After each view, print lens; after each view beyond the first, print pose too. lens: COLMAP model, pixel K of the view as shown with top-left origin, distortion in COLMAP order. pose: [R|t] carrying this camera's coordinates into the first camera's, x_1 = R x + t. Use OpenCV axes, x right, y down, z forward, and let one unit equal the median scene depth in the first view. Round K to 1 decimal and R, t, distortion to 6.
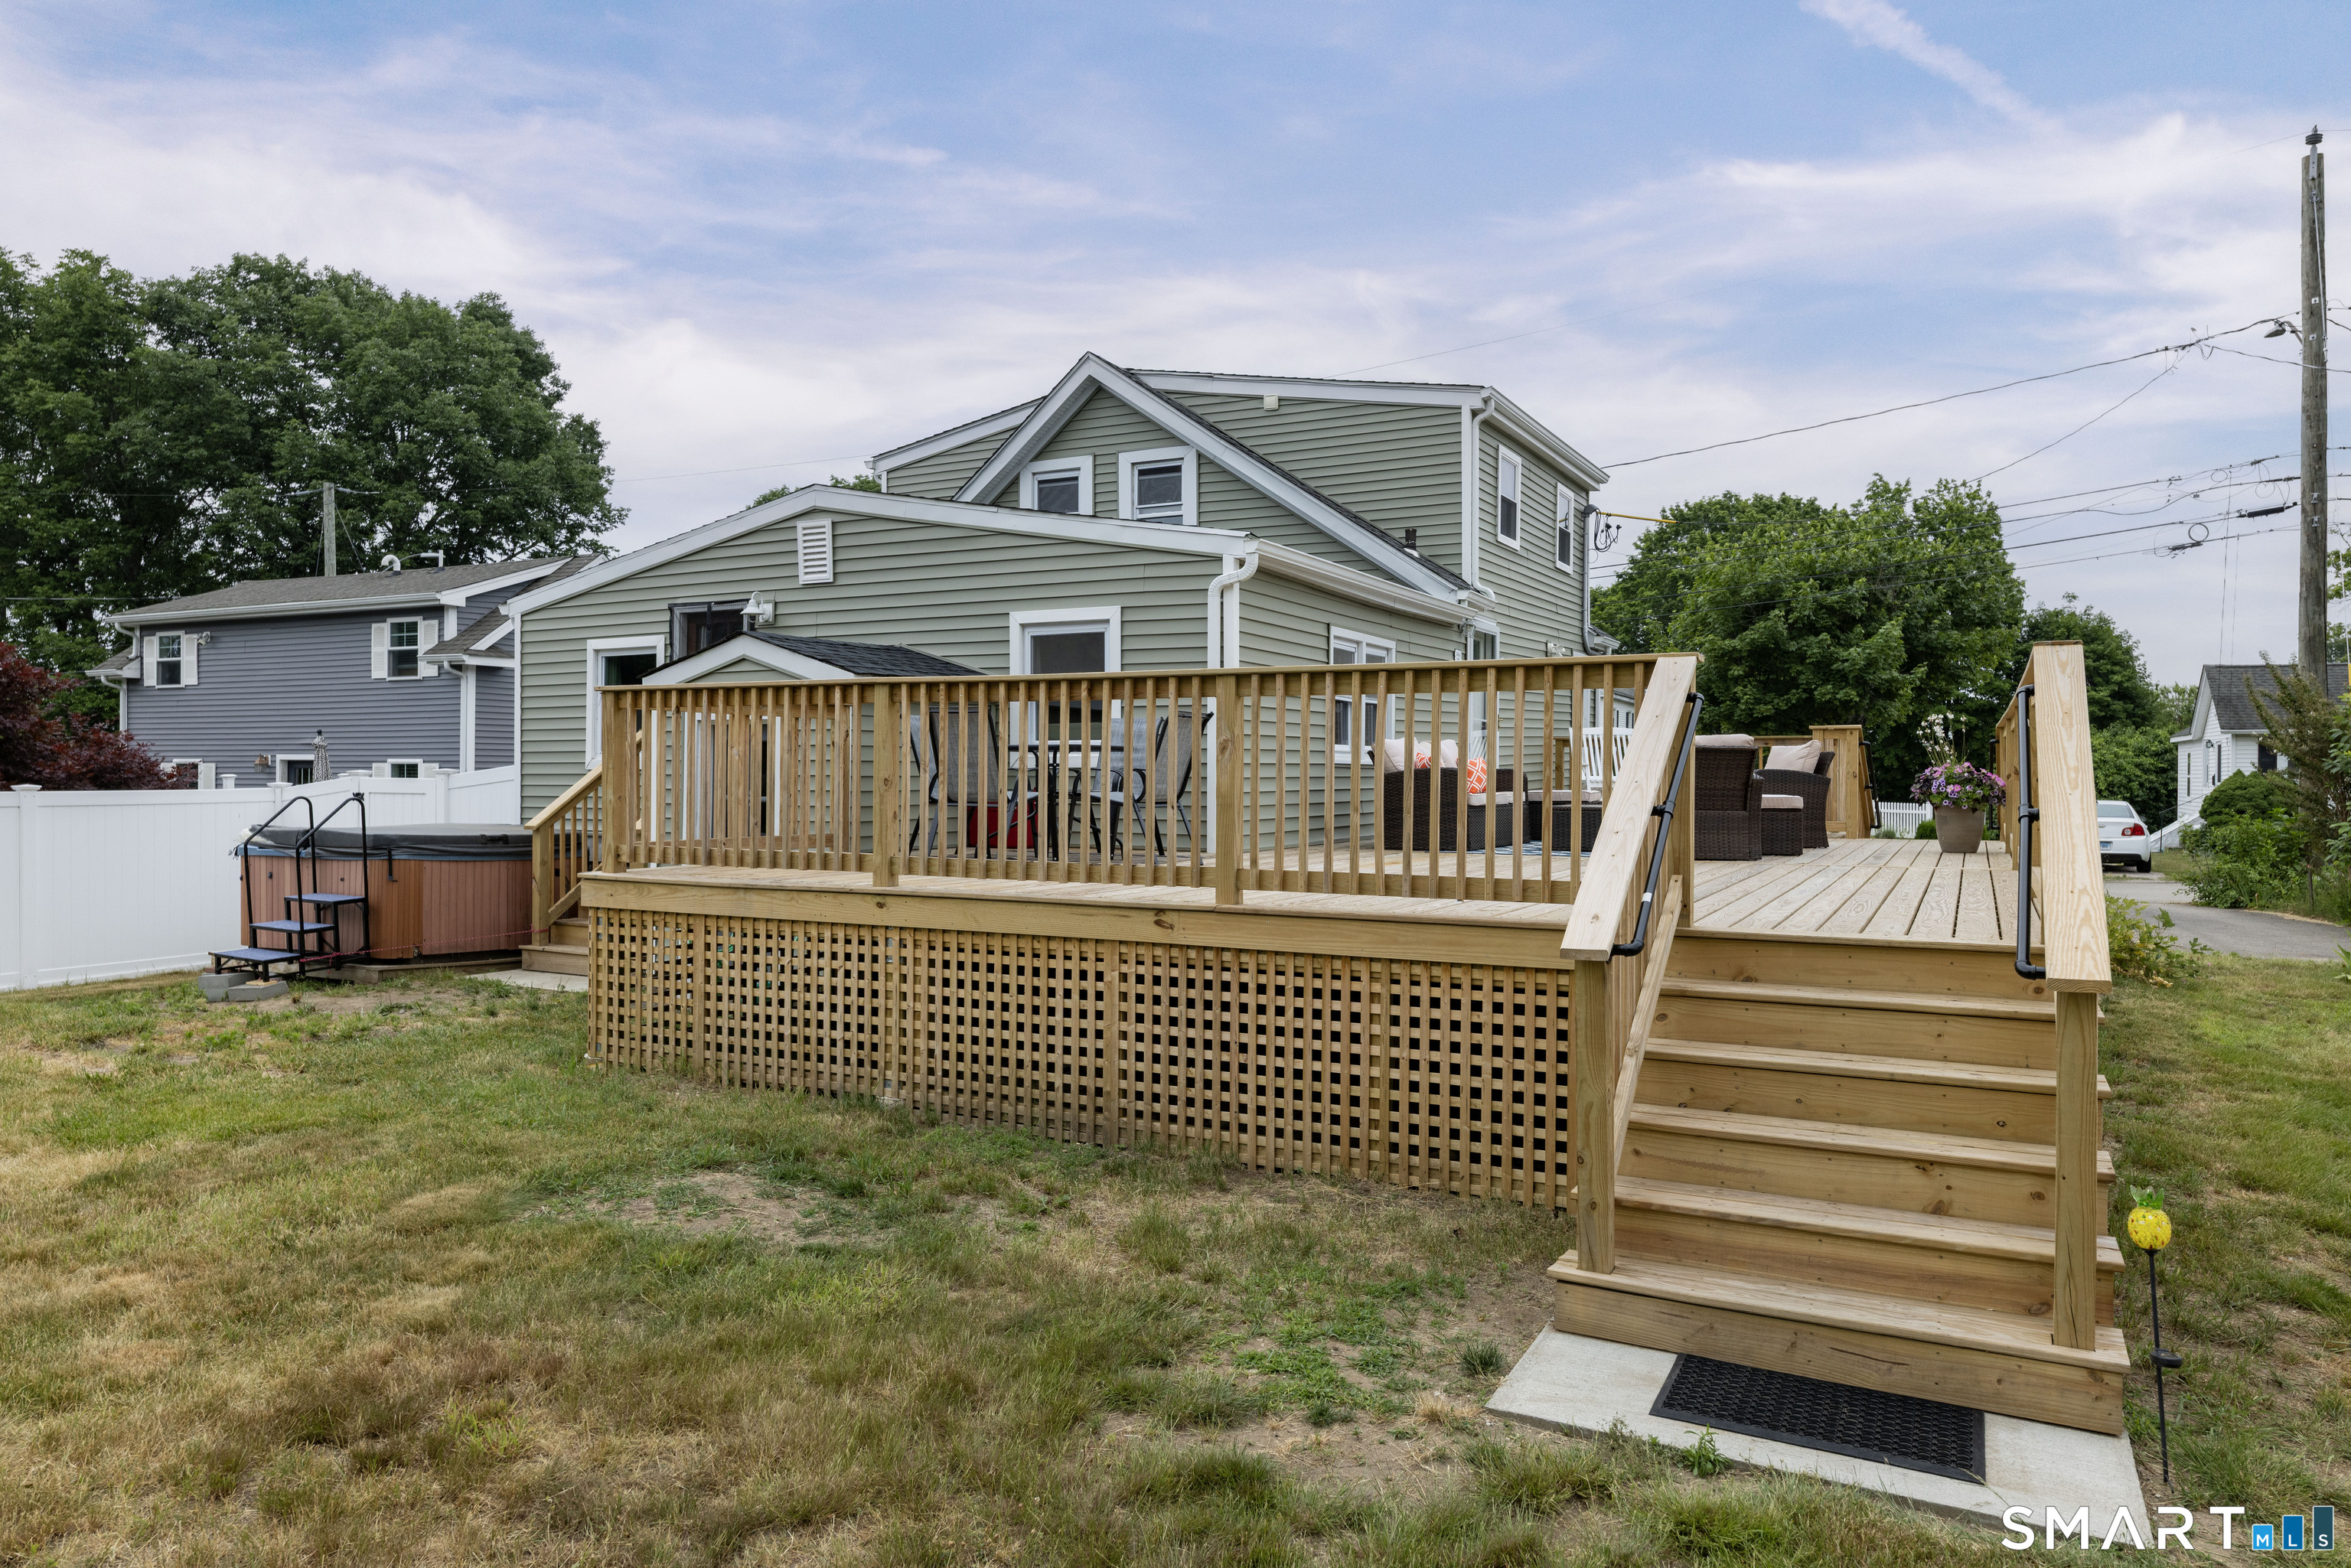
lens RADIAL K [[1531.7, 0, 1179.1], [0, 1531.7, 790.5], [0, 0, 1]] dist [-0.008979, 0.002873]
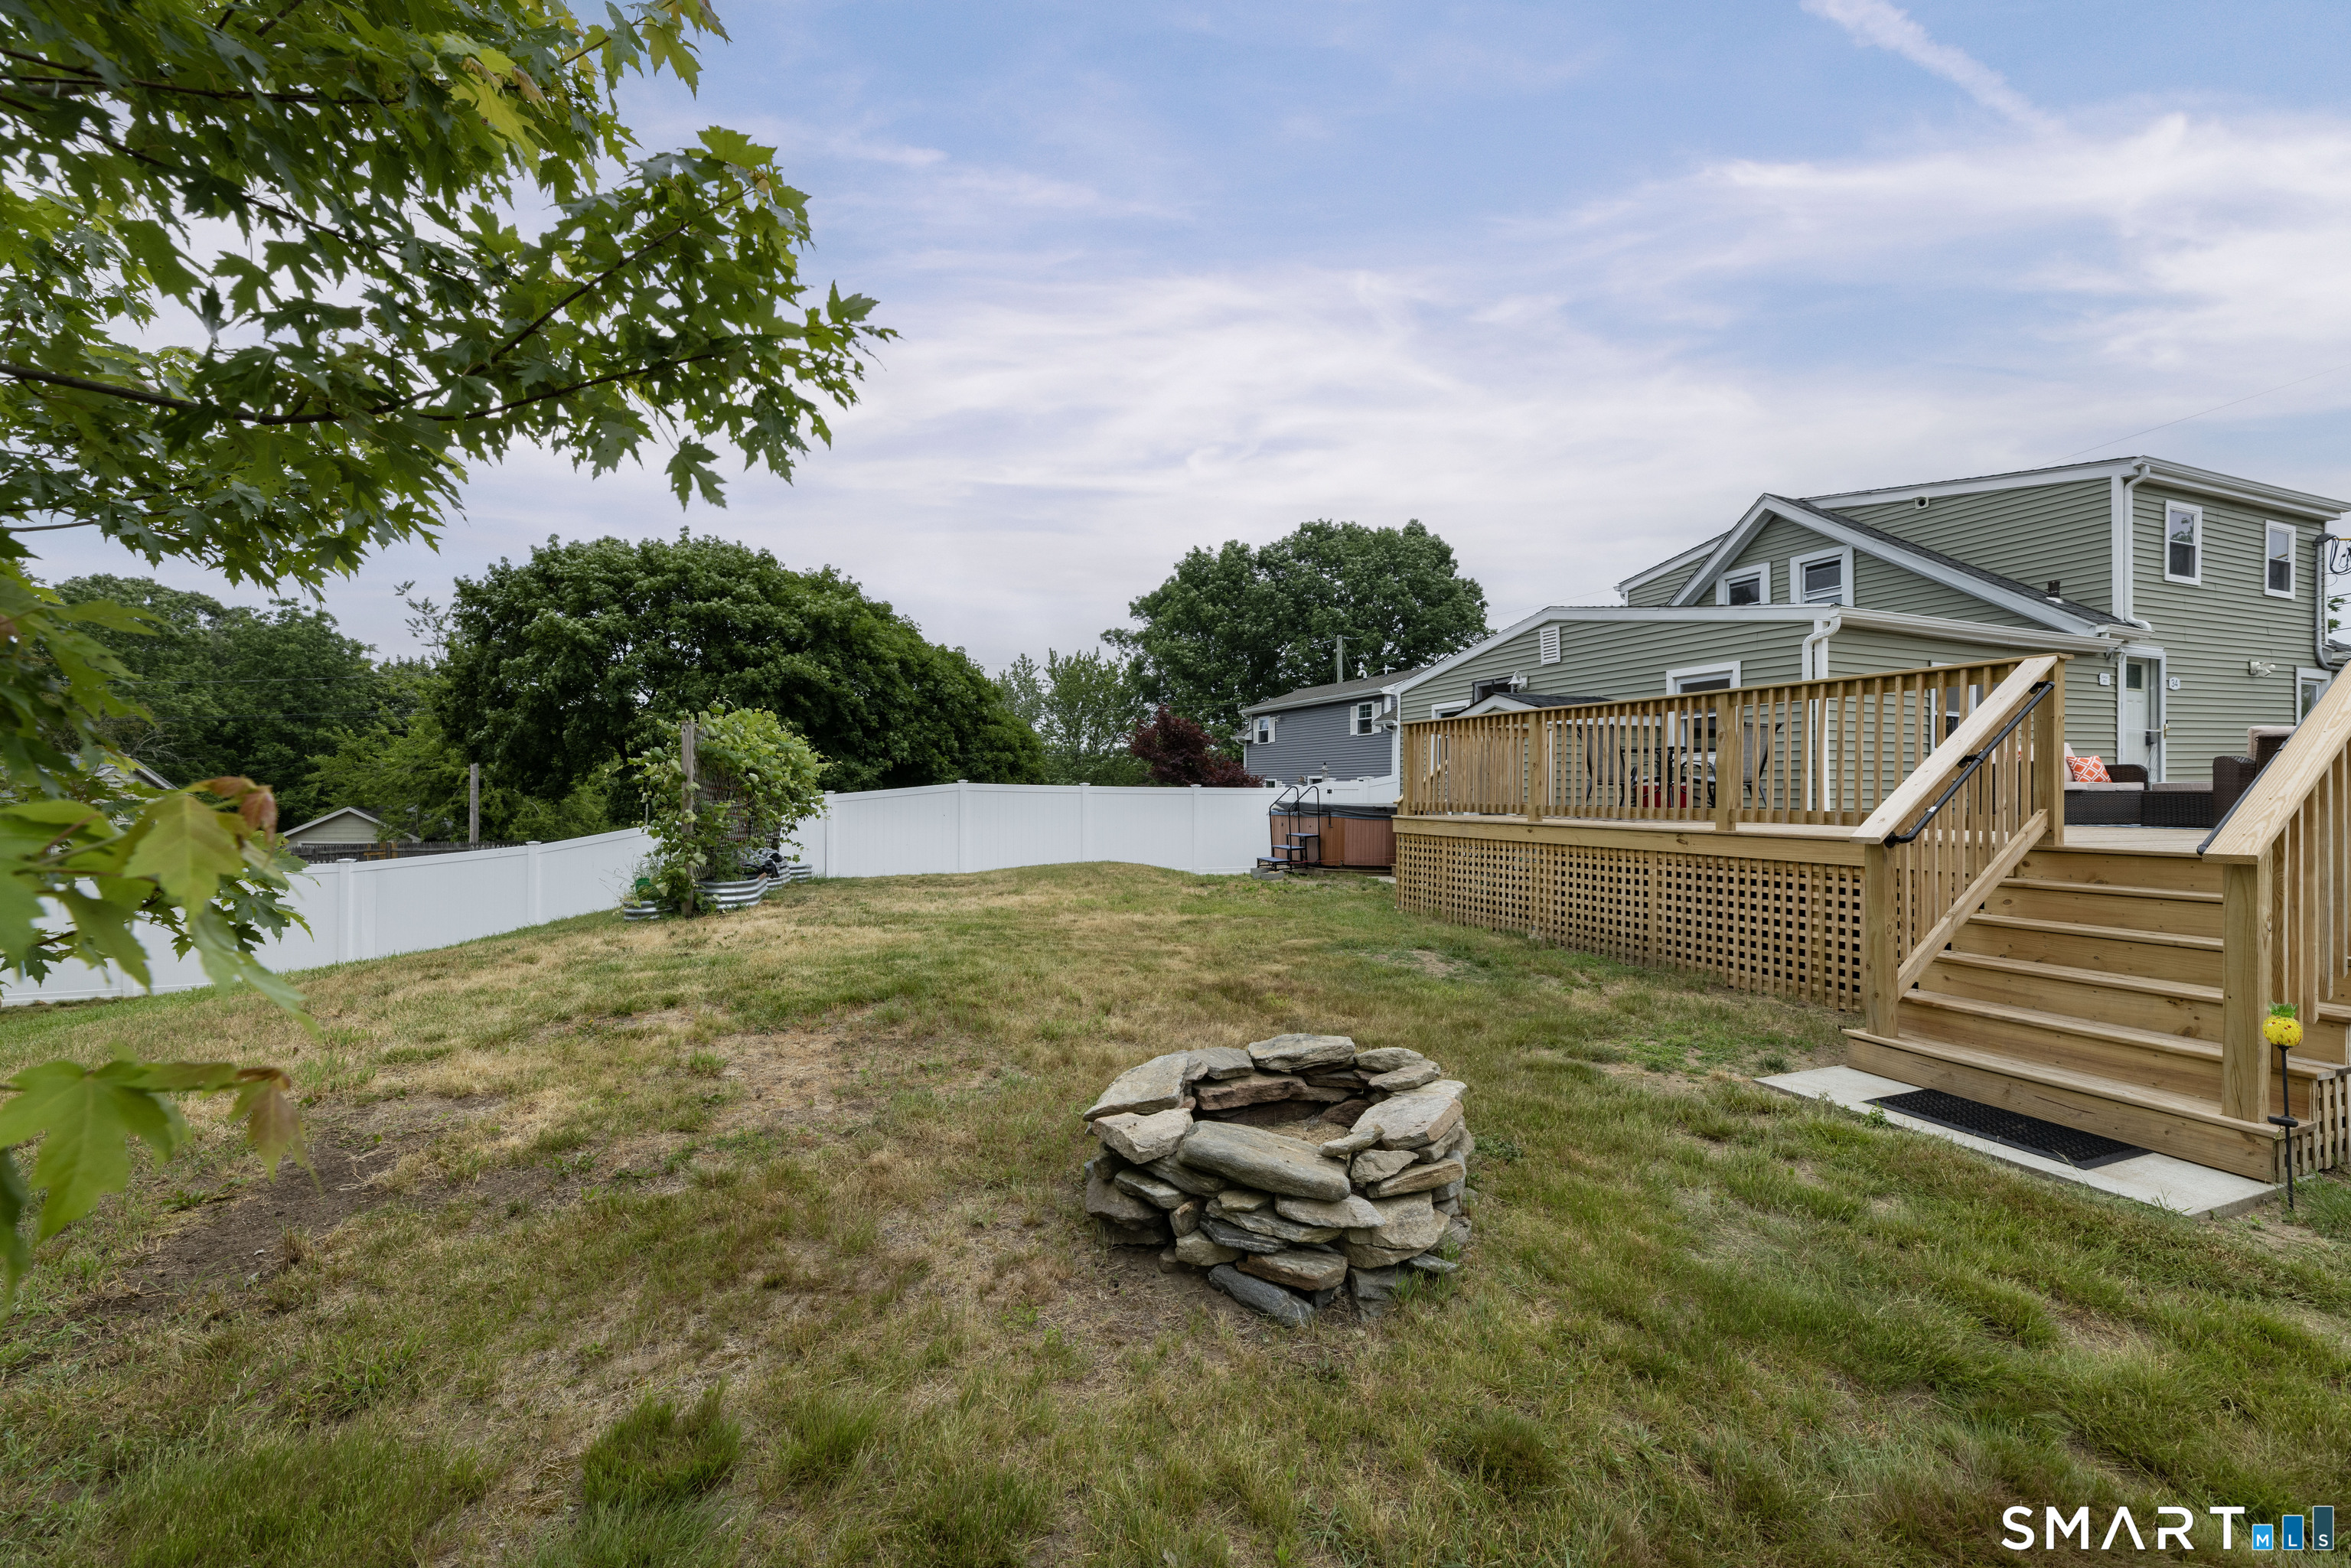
lens RADIAL K [[947.2, 0, 1151.7], [0, 947.2, 785.9], [0, 0, 1]] dist [-0.002029, -0.000152]
pose [[0.751923, -0.002405, -0.659246, 0.104461], [-0.012418, 0.999764, -0.017811, 0.022230], [0.659134, 0.021579, 0.751716, -0.080843]]
